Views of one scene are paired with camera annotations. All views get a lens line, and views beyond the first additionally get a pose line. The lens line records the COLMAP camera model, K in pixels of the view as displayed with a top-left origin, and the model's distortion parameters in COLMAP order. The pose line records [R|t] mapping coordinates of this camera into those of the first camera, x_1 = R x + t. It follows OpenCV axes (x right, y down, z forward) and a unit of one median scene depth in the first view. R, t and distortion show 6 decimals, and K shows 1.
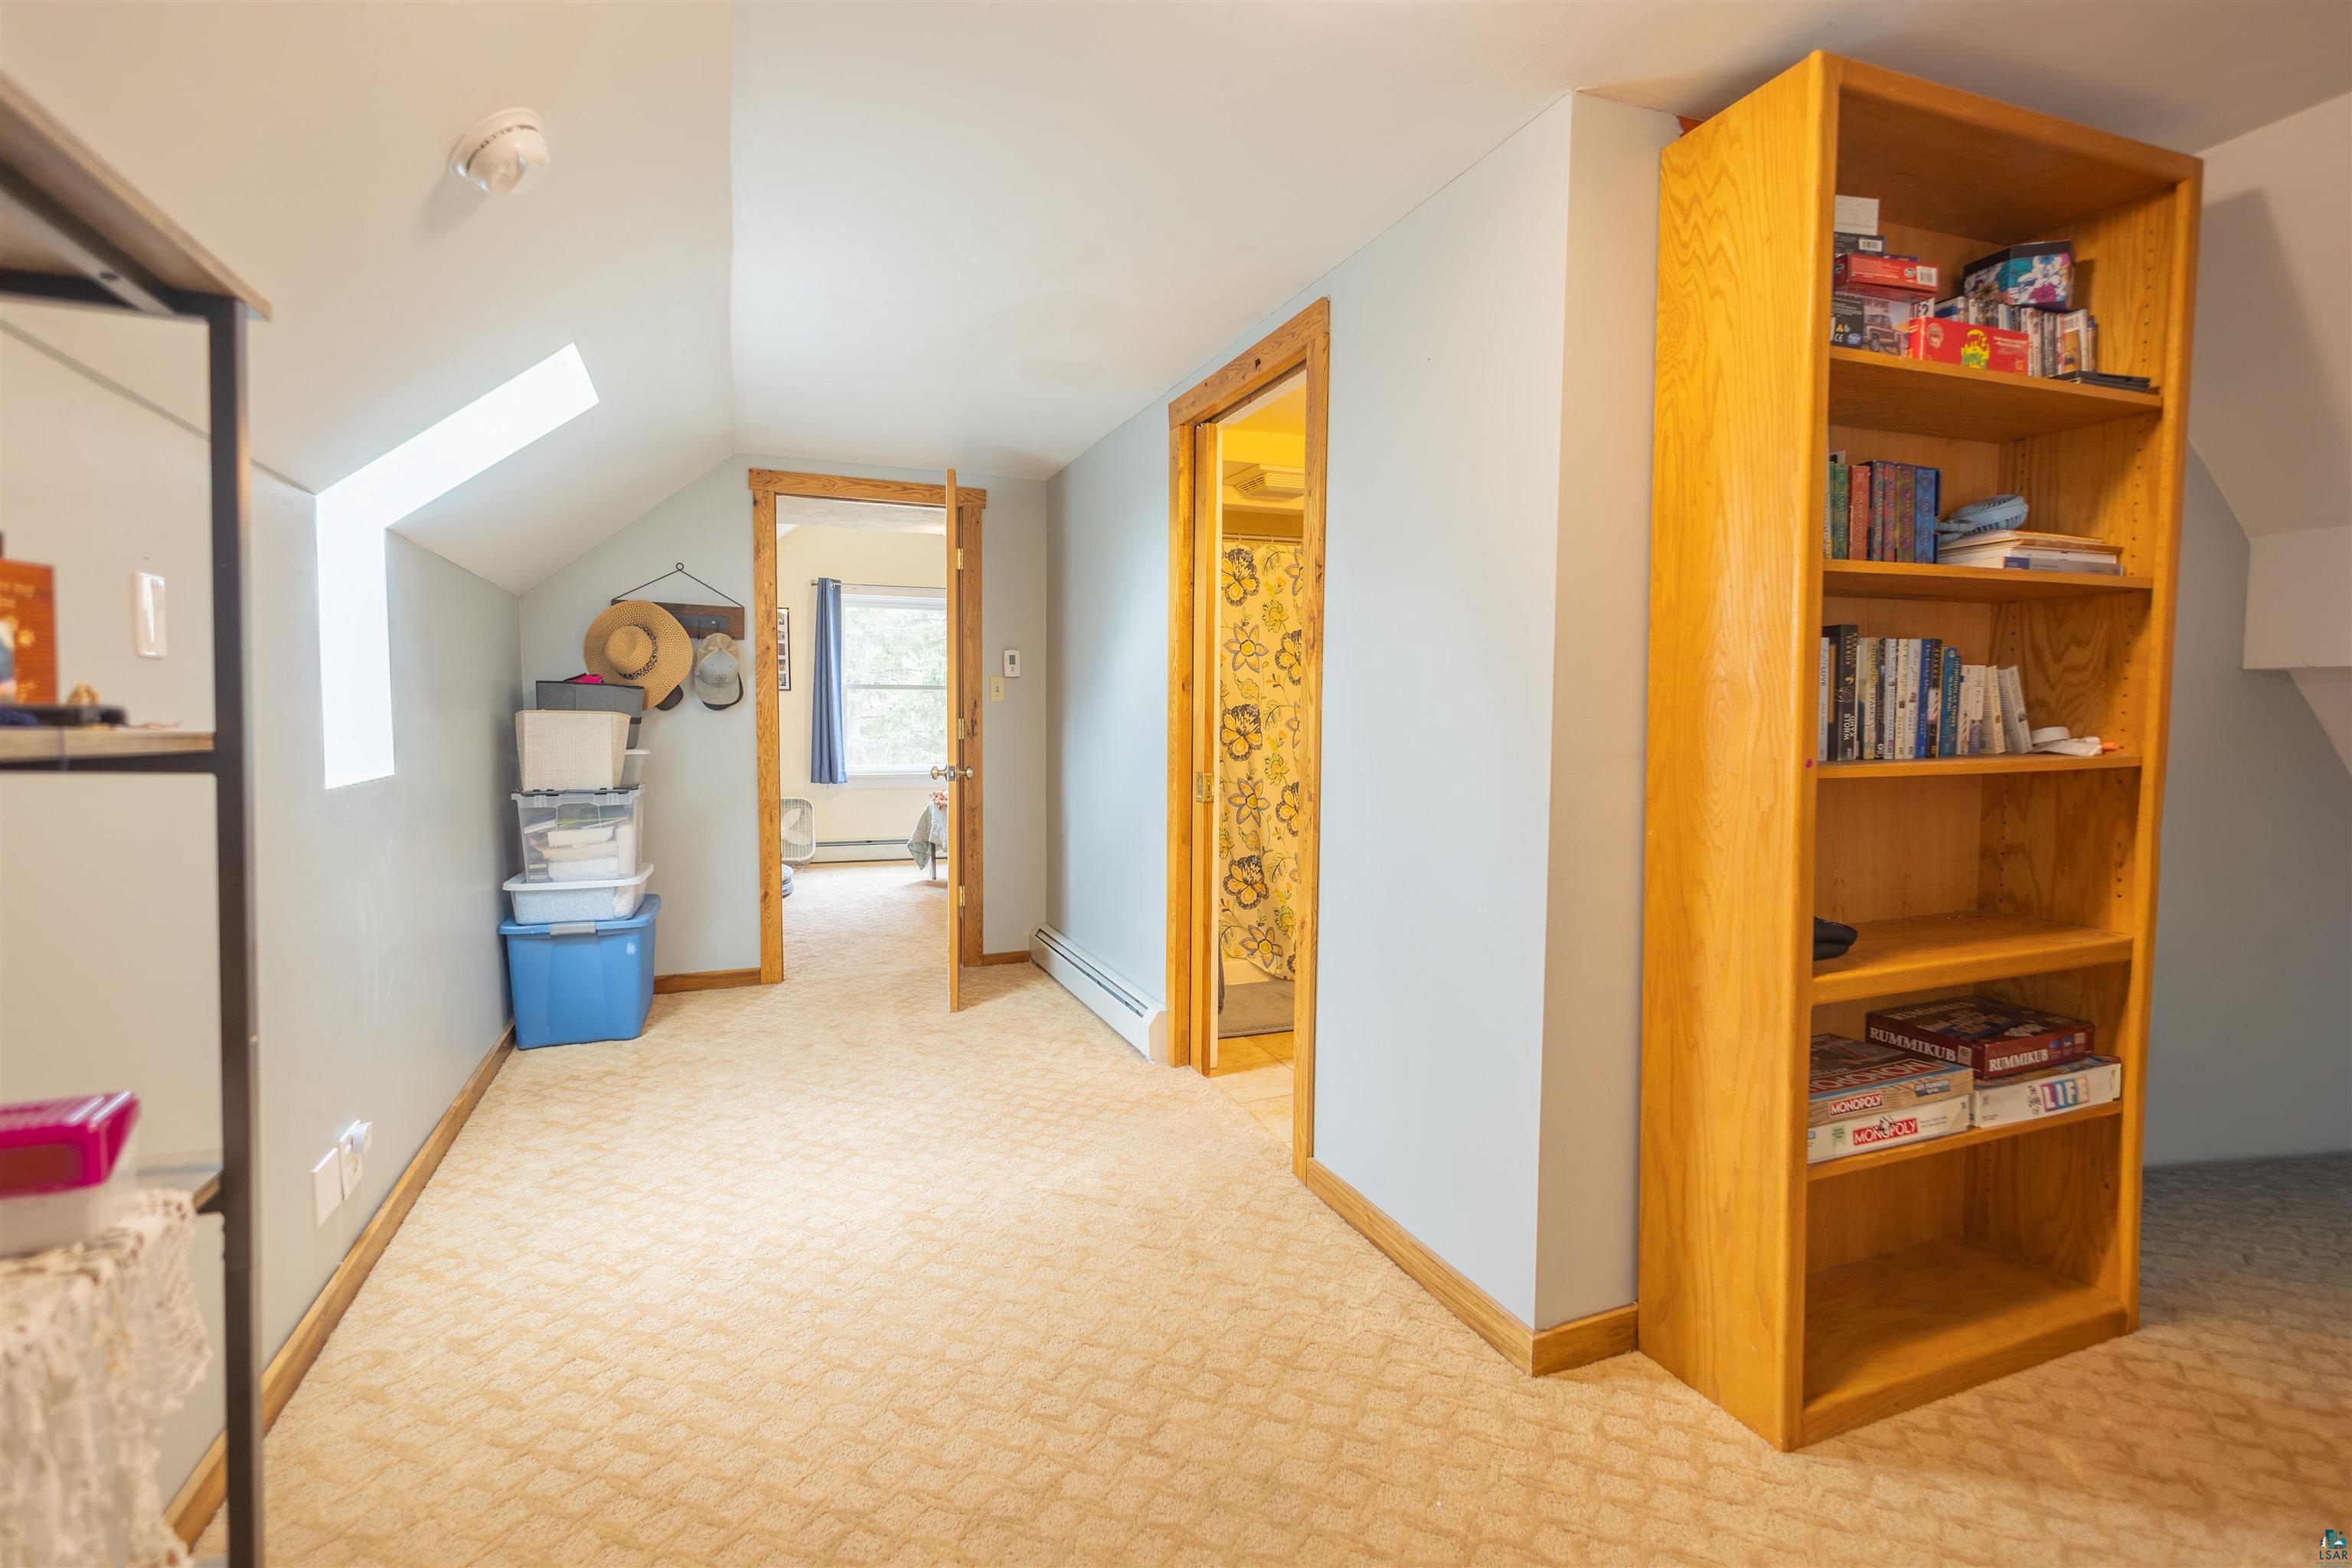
lens RADIAL K [[1087.2, 0, 1175.5], [0, 1087.2, 777.3], [0, 0, 1]] dist [0.000201, 0.000010]
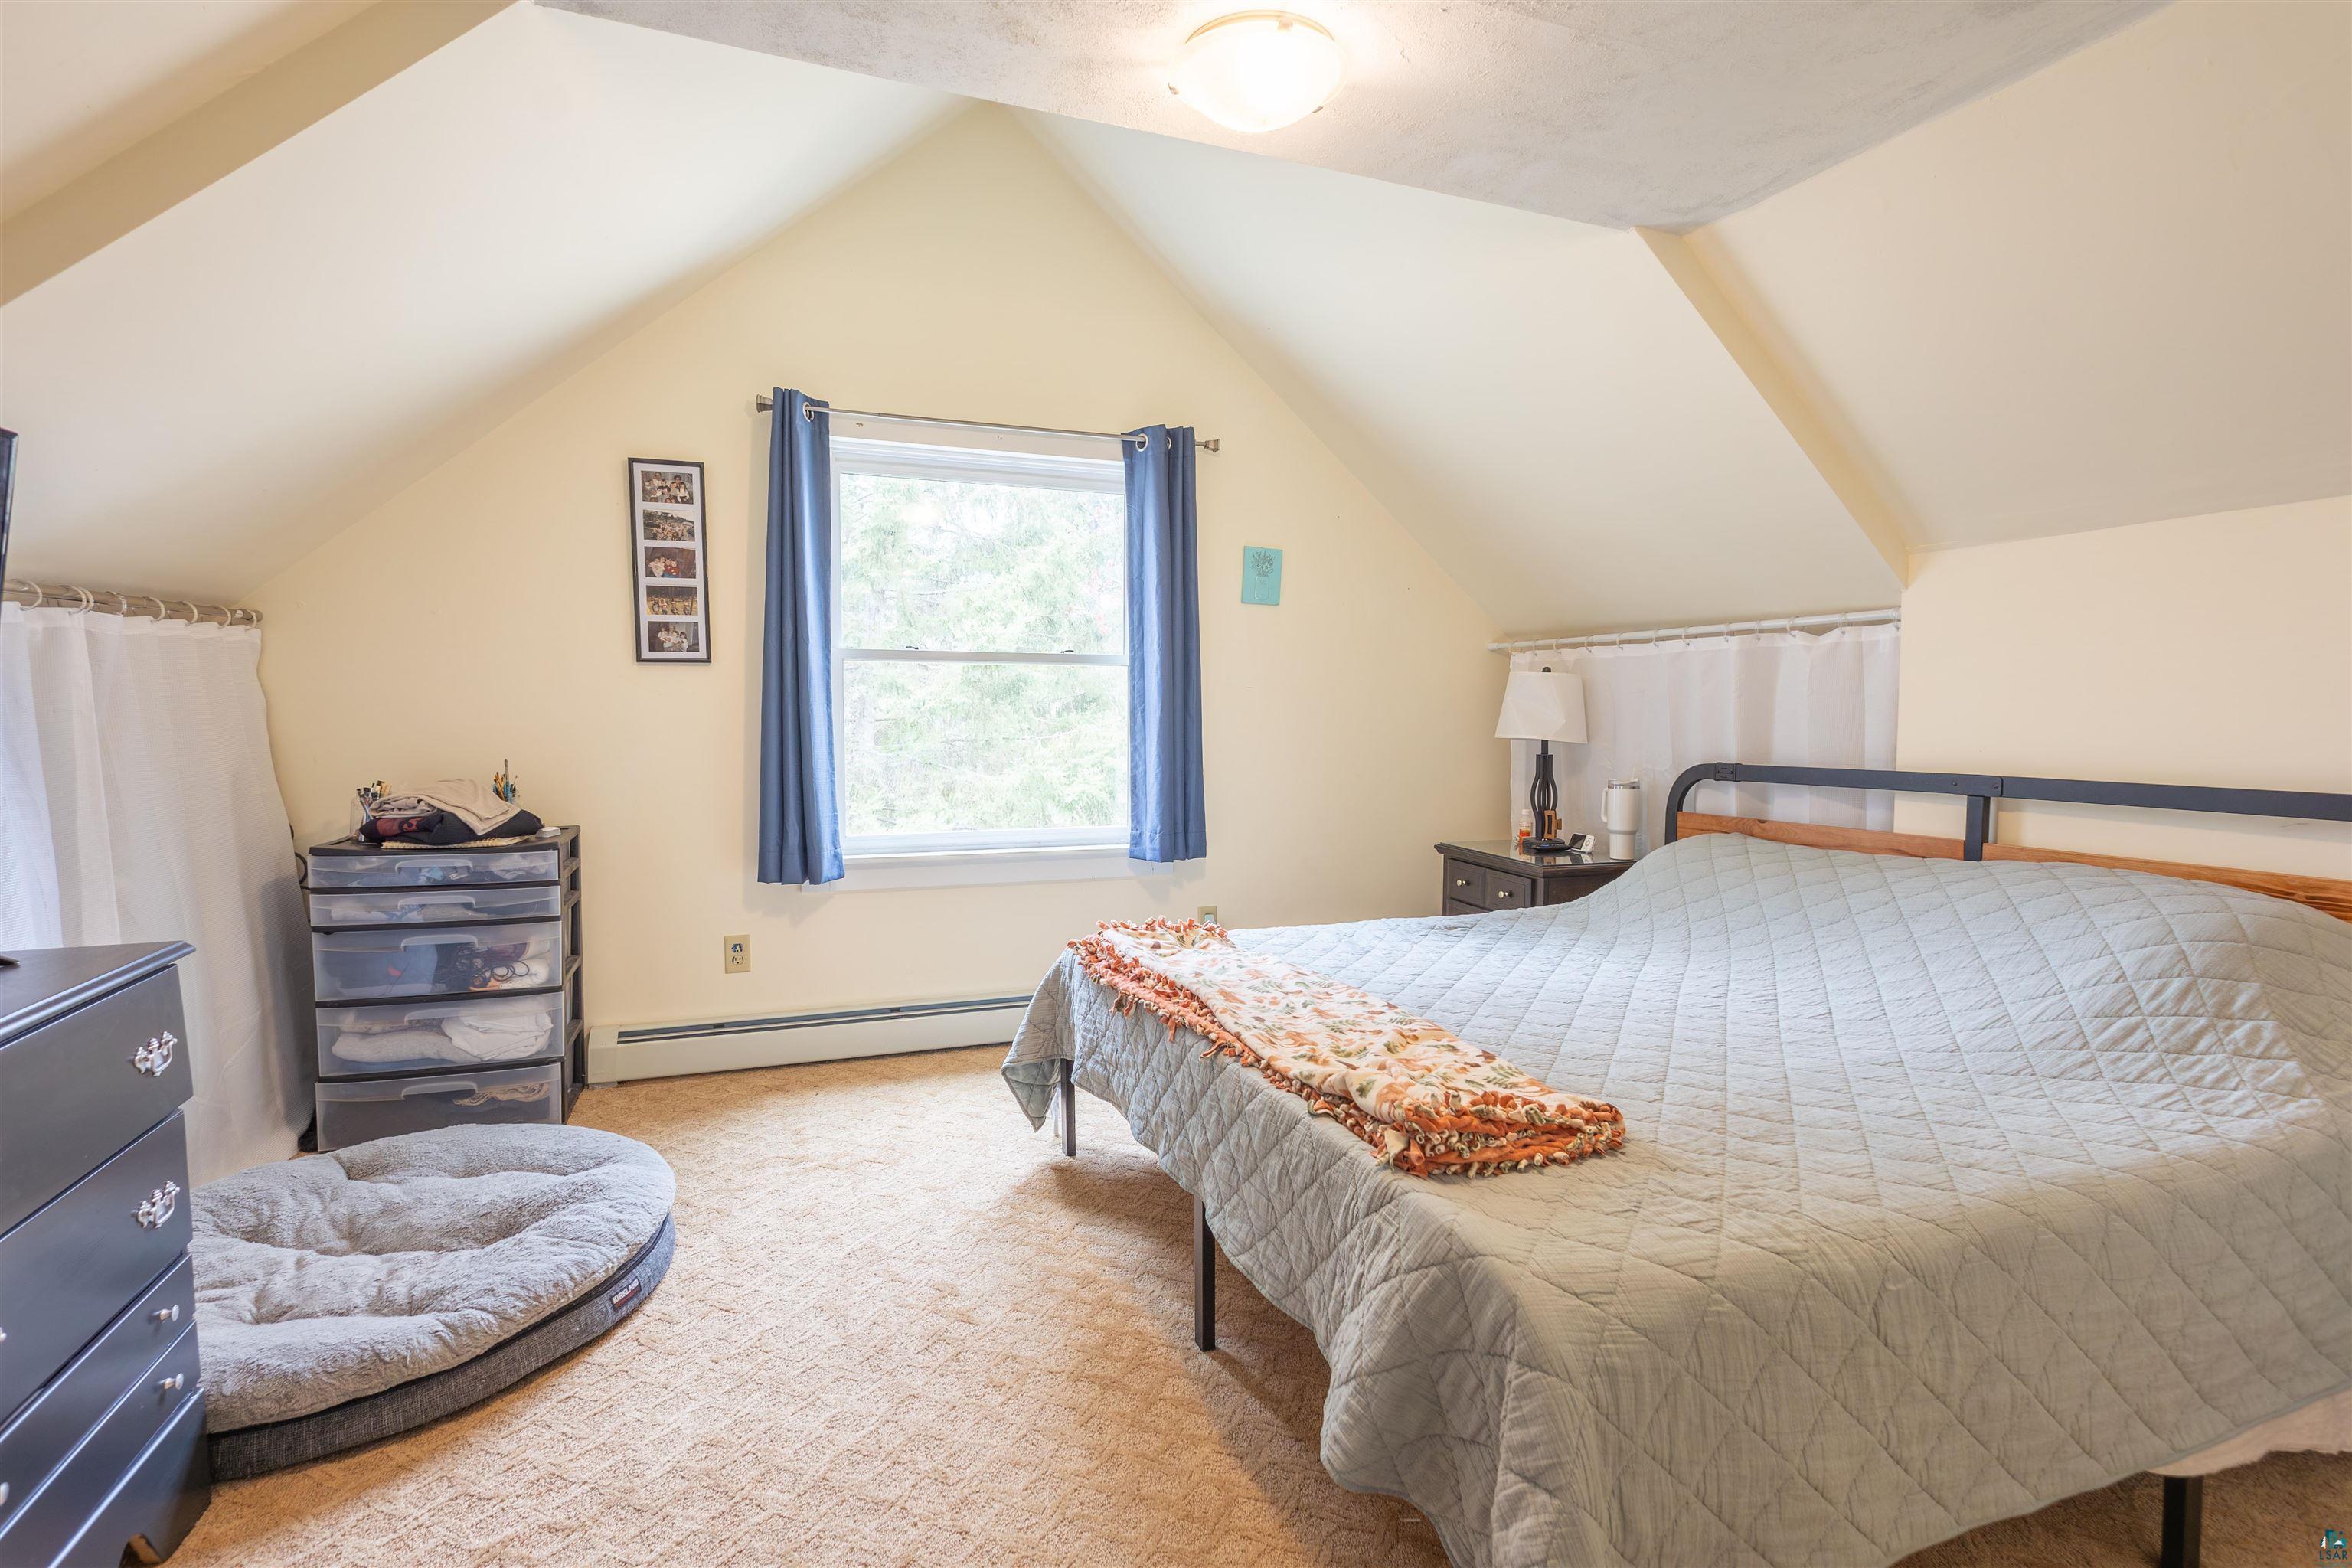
lens RADIAL K [[1087.2, 0, 1174.9], [0, 1087.2, 781.4], [0, 0, 1]] dist [0.000201, 0.000010]
pose [[0.999970, -0.000223, -0.007786, -0.170645], [0.000244, 0.999996, 0.002760, -0.035123], [0.007785, -0.002762, 0.999966, 0.580111]]
